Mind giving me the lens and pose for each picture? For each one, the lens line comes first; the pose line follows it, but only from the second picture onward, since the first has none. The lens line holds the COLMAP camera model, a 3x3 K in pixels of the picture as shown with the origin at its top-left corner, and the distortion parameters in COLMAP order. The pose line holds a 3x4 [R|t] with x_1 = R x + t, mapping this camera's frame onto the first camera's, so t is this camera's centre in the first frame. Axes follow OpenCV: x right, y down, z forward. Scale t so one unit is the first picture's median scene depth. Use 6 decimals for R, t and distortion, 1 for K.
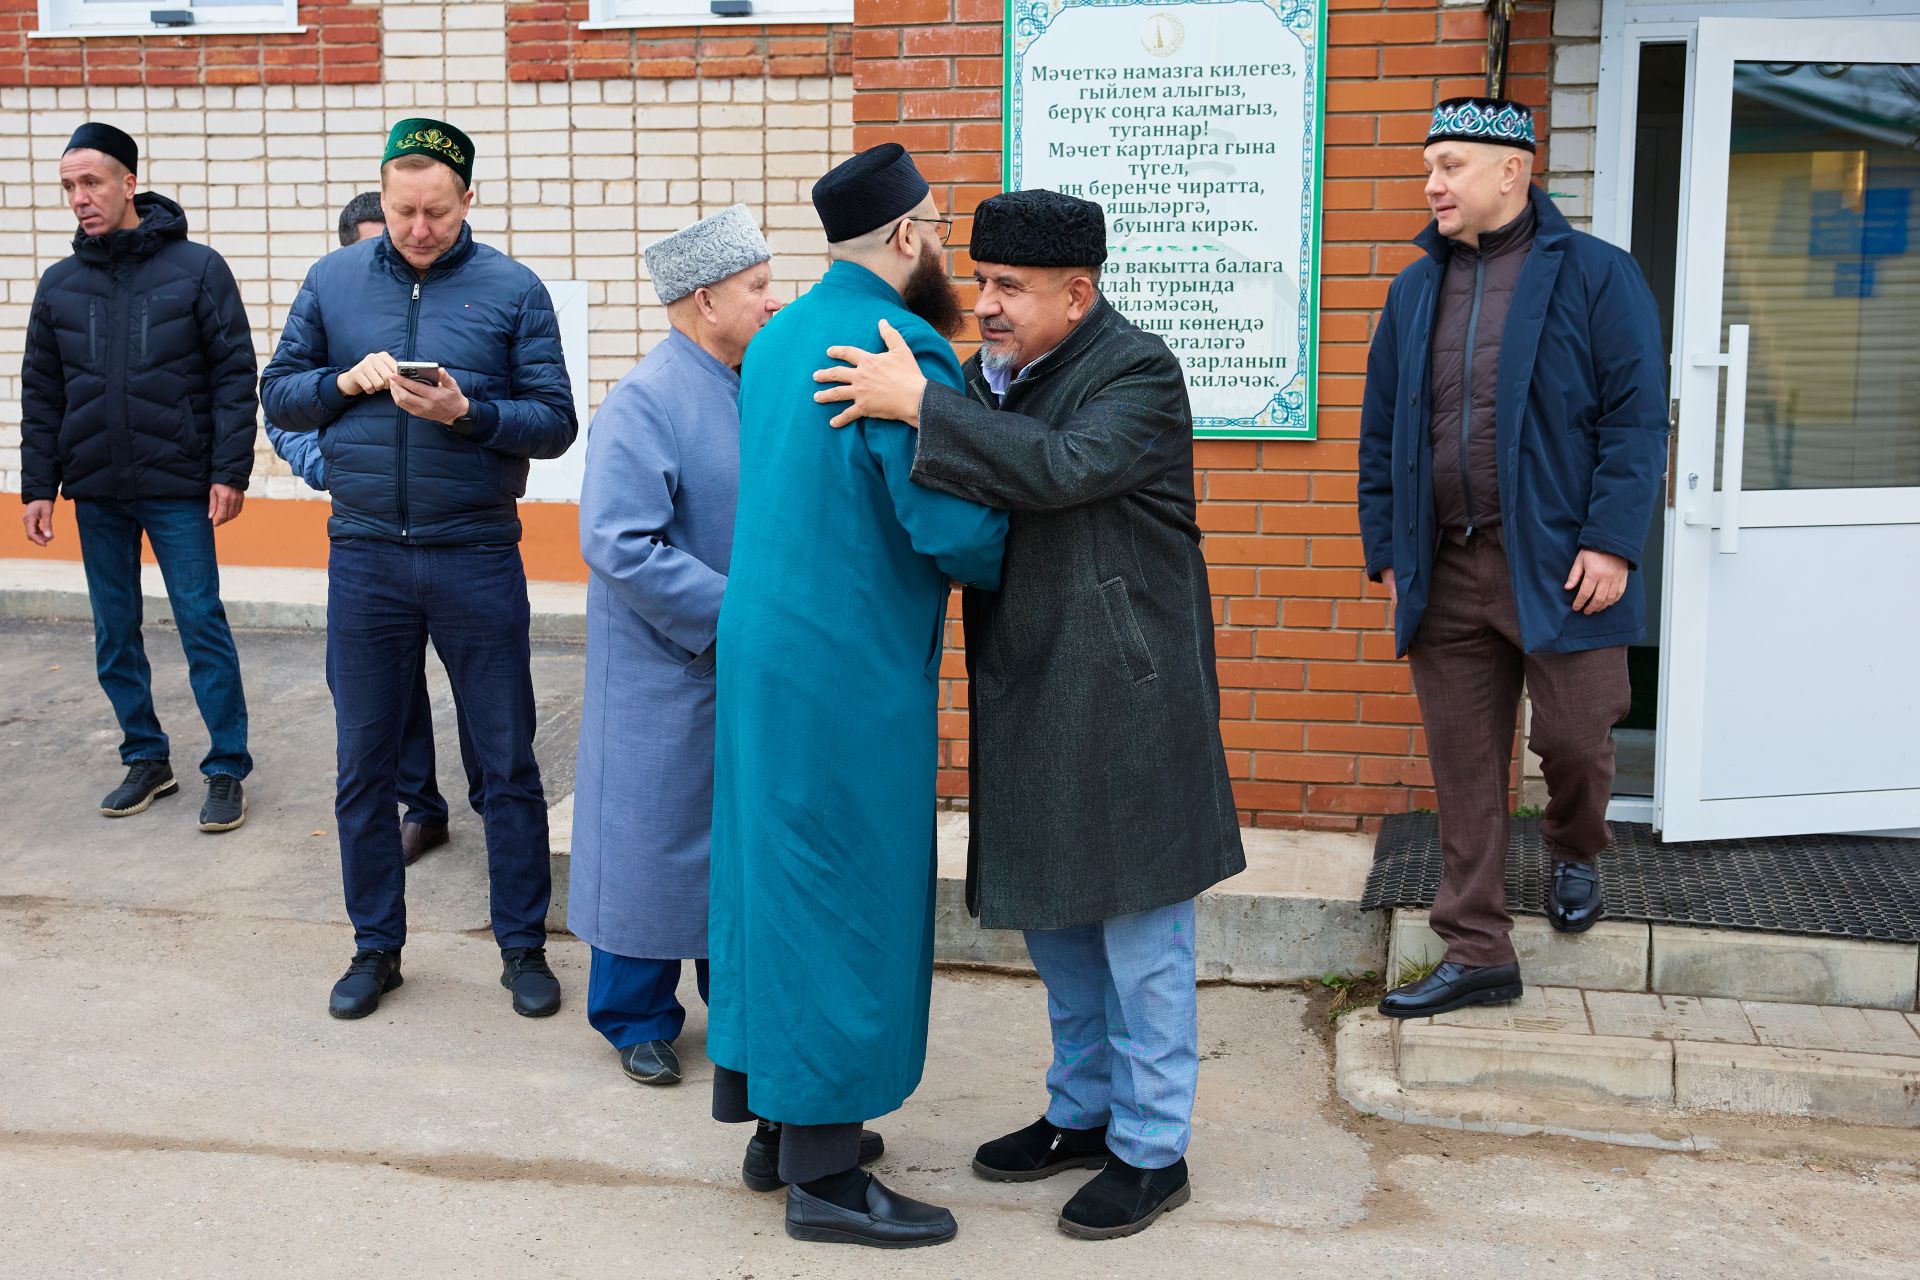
lens RADIAL K [[2276.9, 0, 961.0], [0, 2276.9, 592.6], [0, 0, 1]] dist [0.027363, 0.074166]
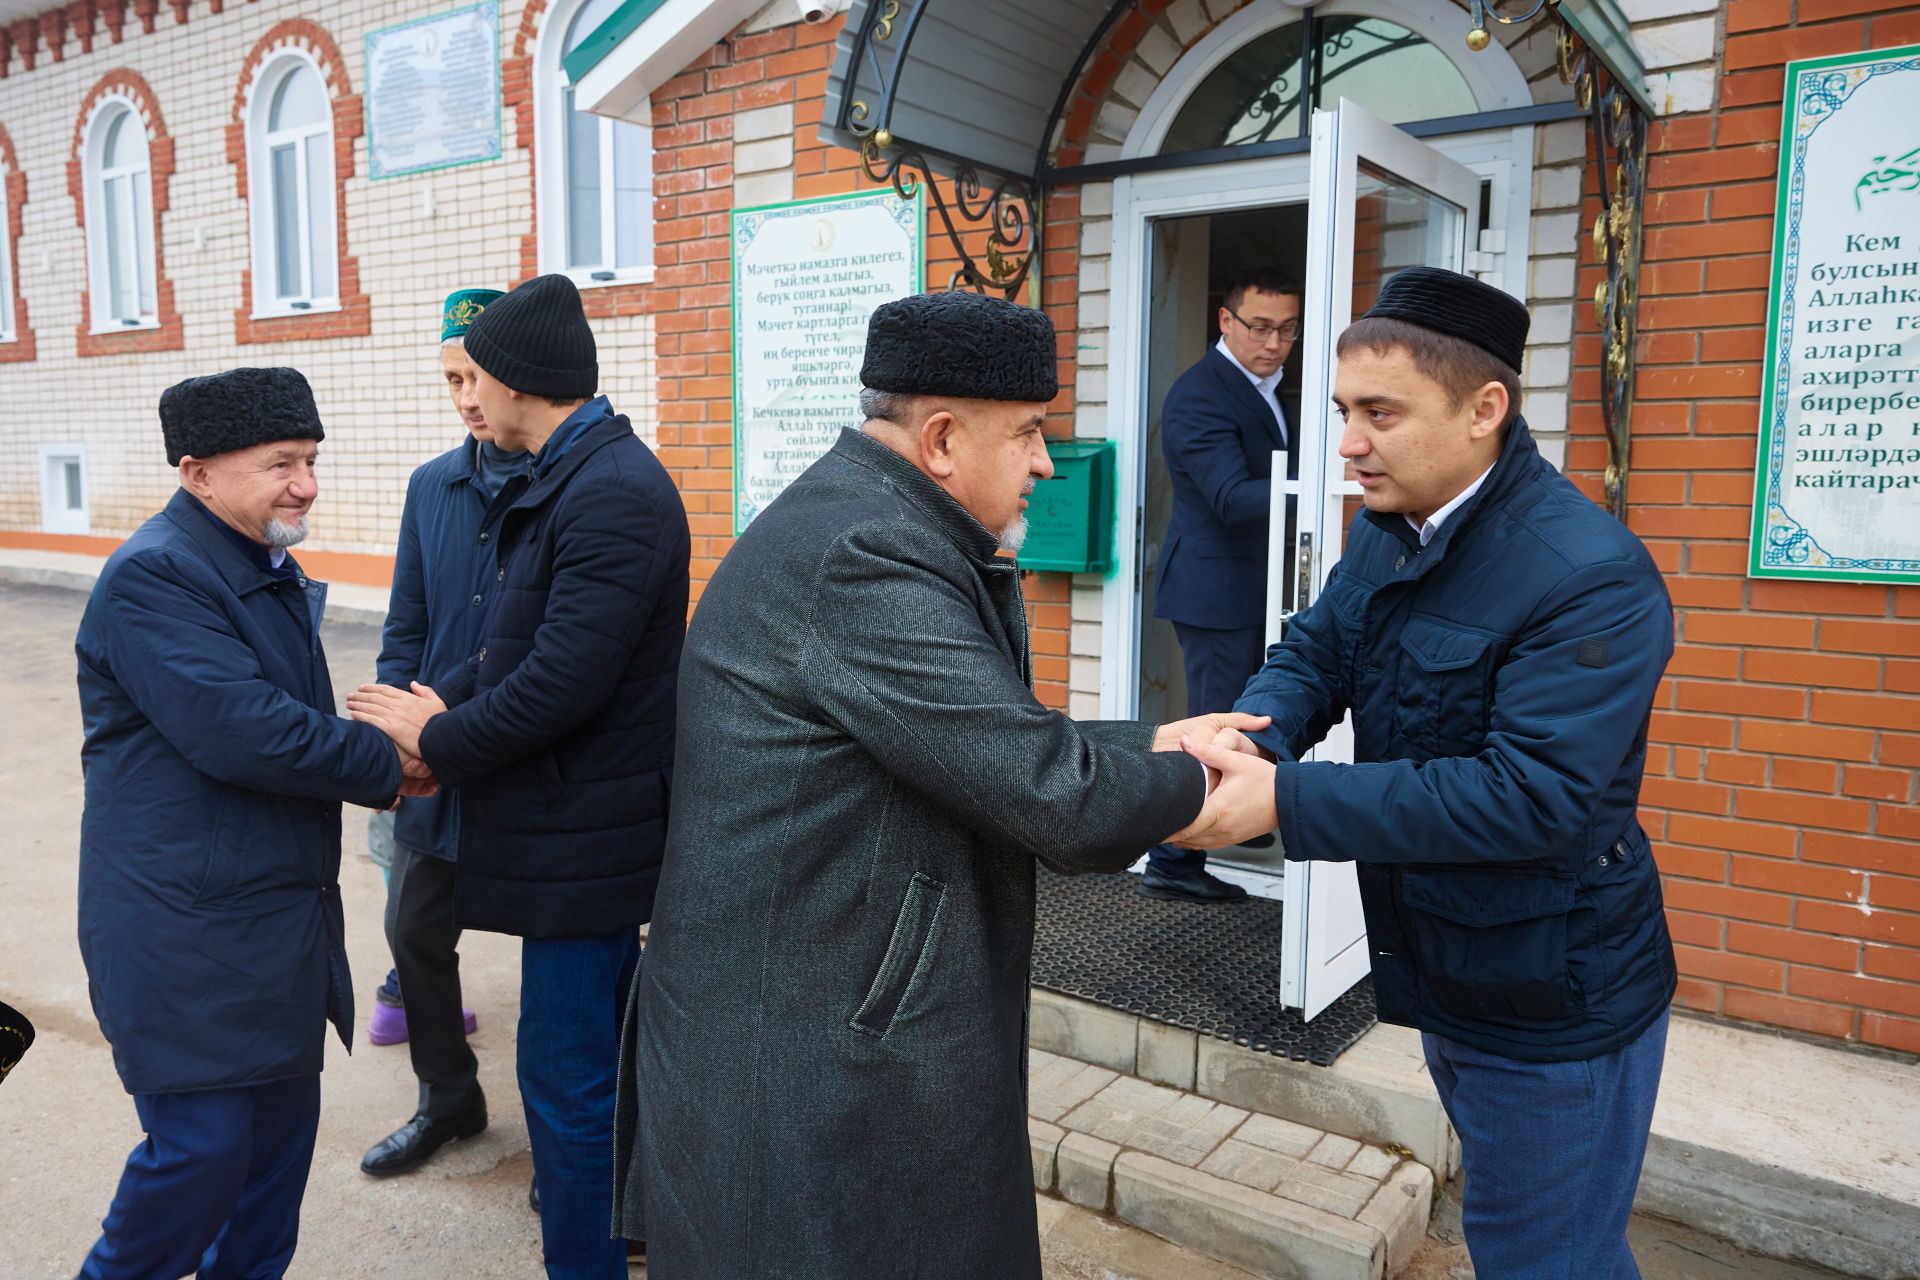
lens RADIAL K [[1402.9, 0, 960.0], [0, 1402.9, 640.0], [0, 0, 1]] dist [-0.017646, 0.013349]
pose [[0.919765, 0.049854, -0.389290, 0.484531], [-0.048377, 0.998737, 0.013602, -0.025676], [0.389477, 0.006322, 0.921015, 0.285051]]
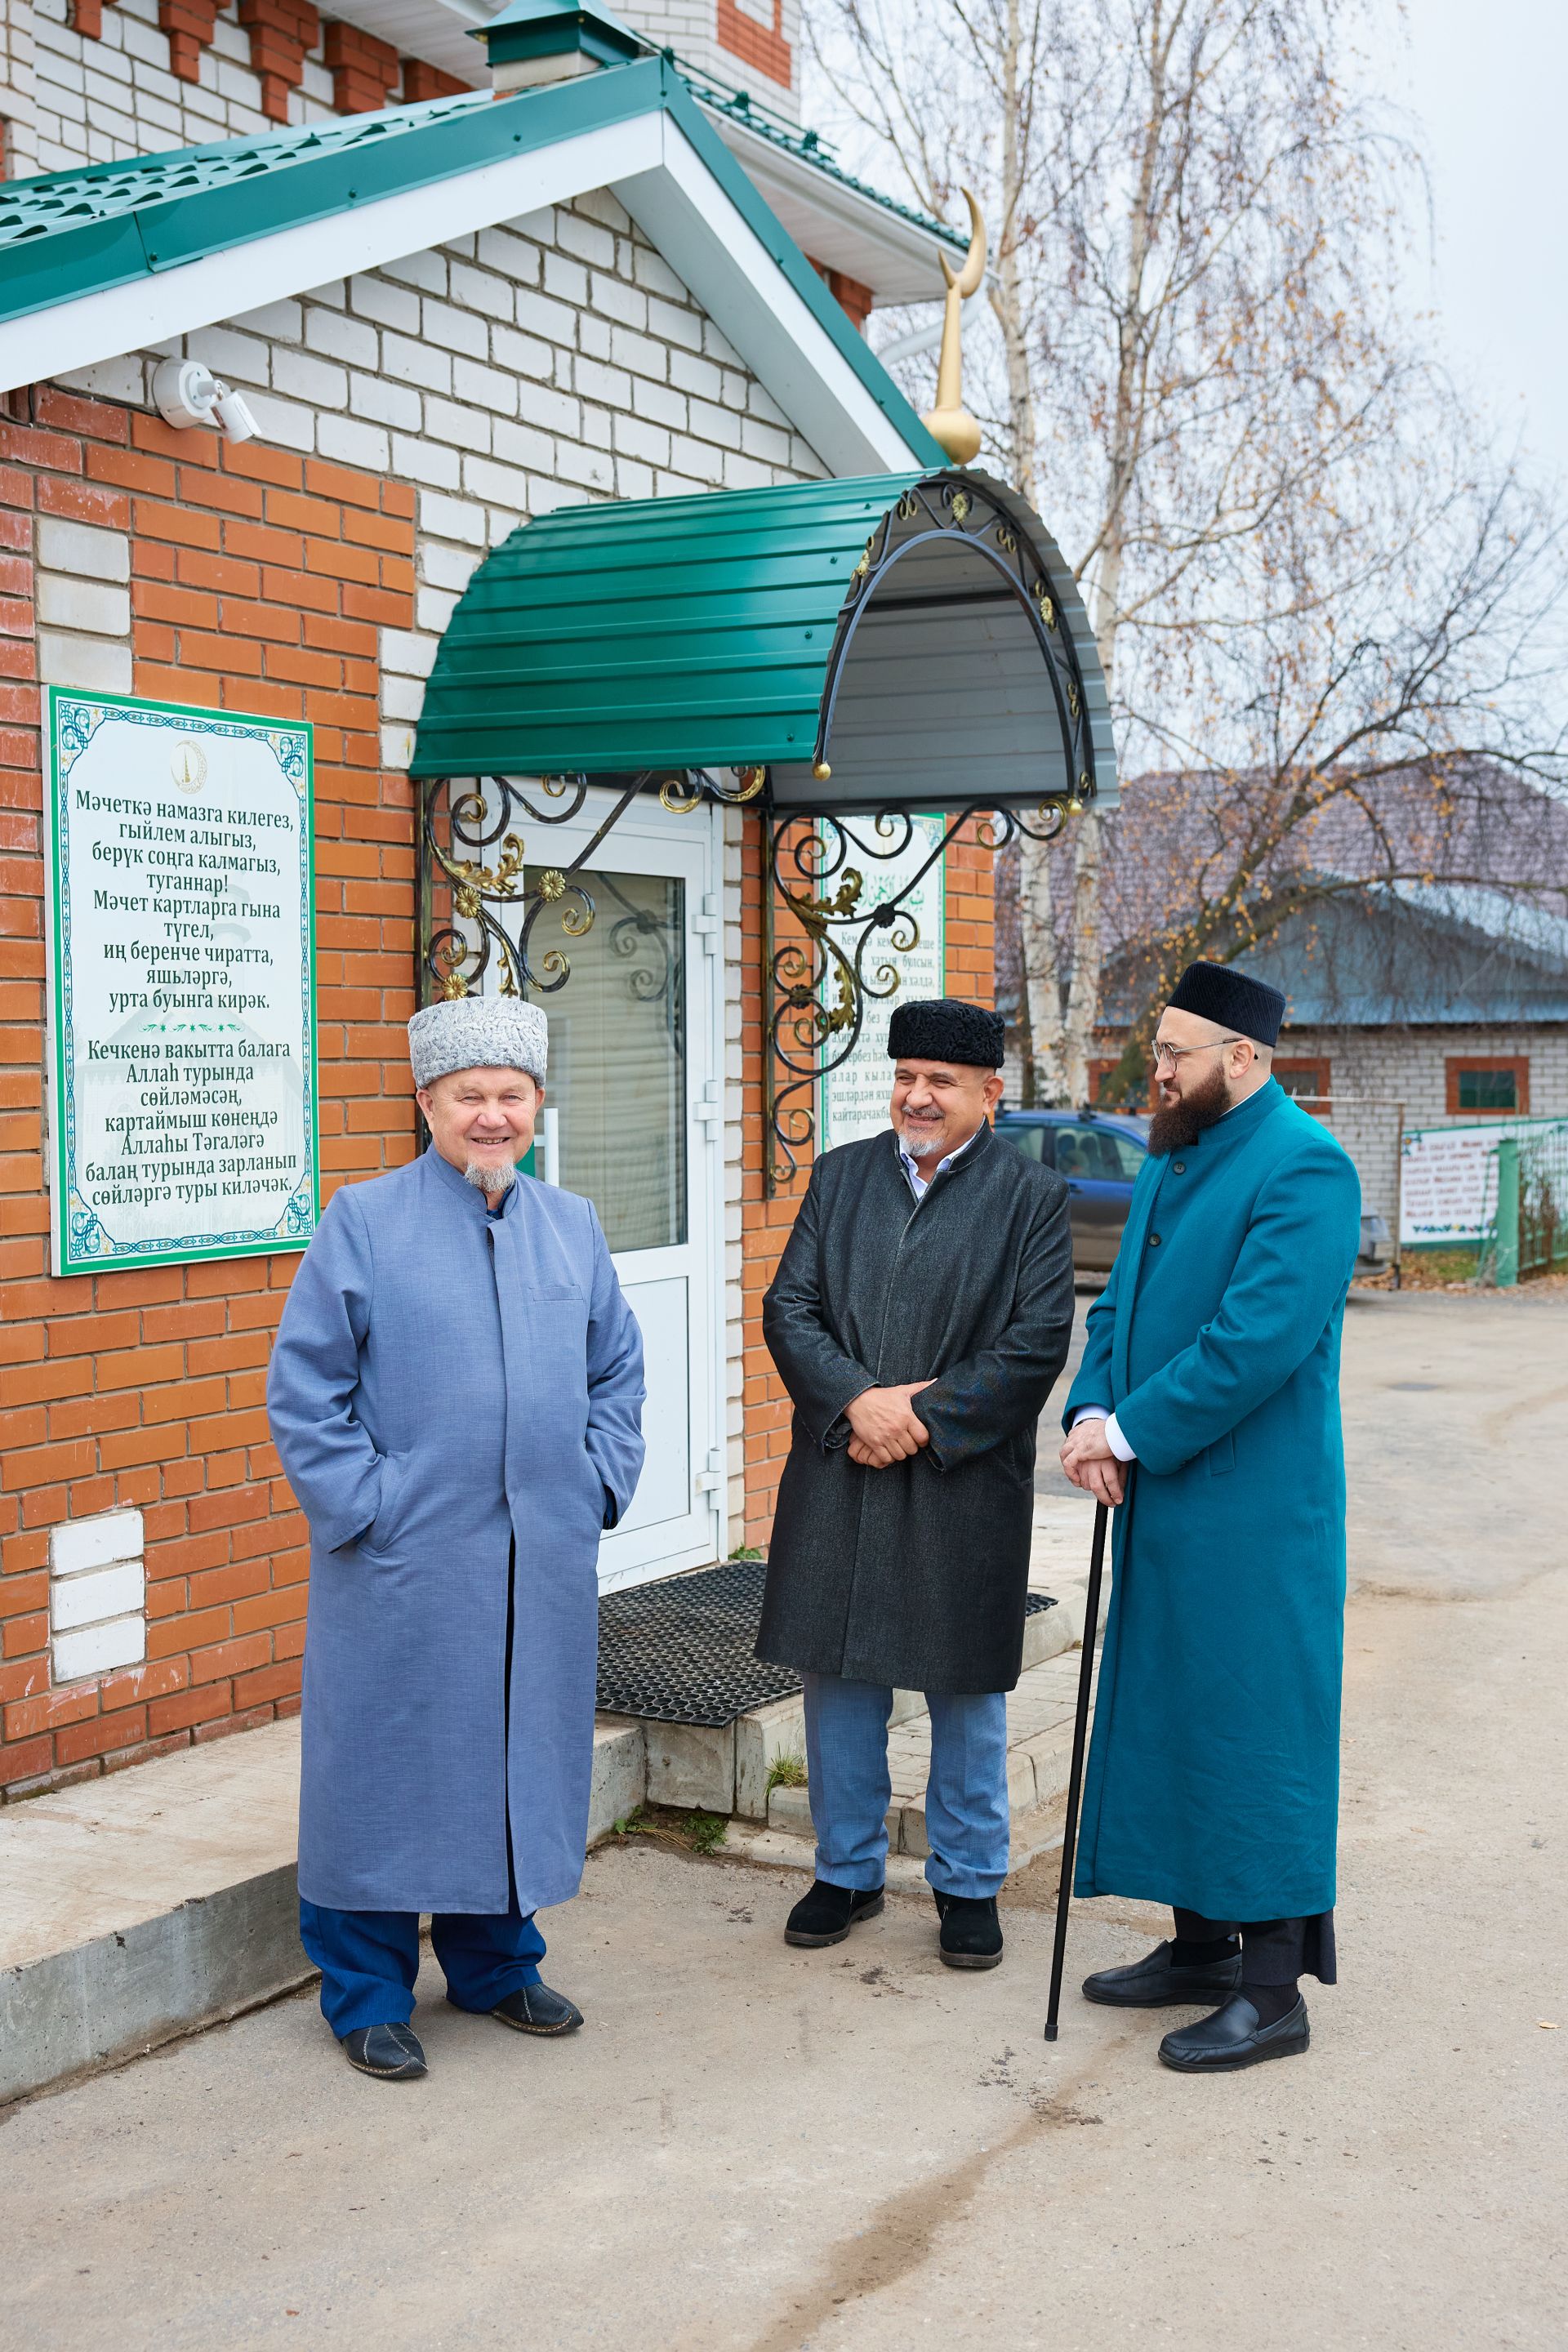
lens RADIAL K [[2789.3, 0, 727.0], [0, 2789.3, 1181.4], [0, 0, 1]] dist [0.027363, 0.074166]
pose [[0.337014, -0.050411, 0.940149, -0.782754], [0.116037, 0.993176, 0.011659, -0.086833], [-0.934322, 0.105163, 0.340564, 0.494747]]
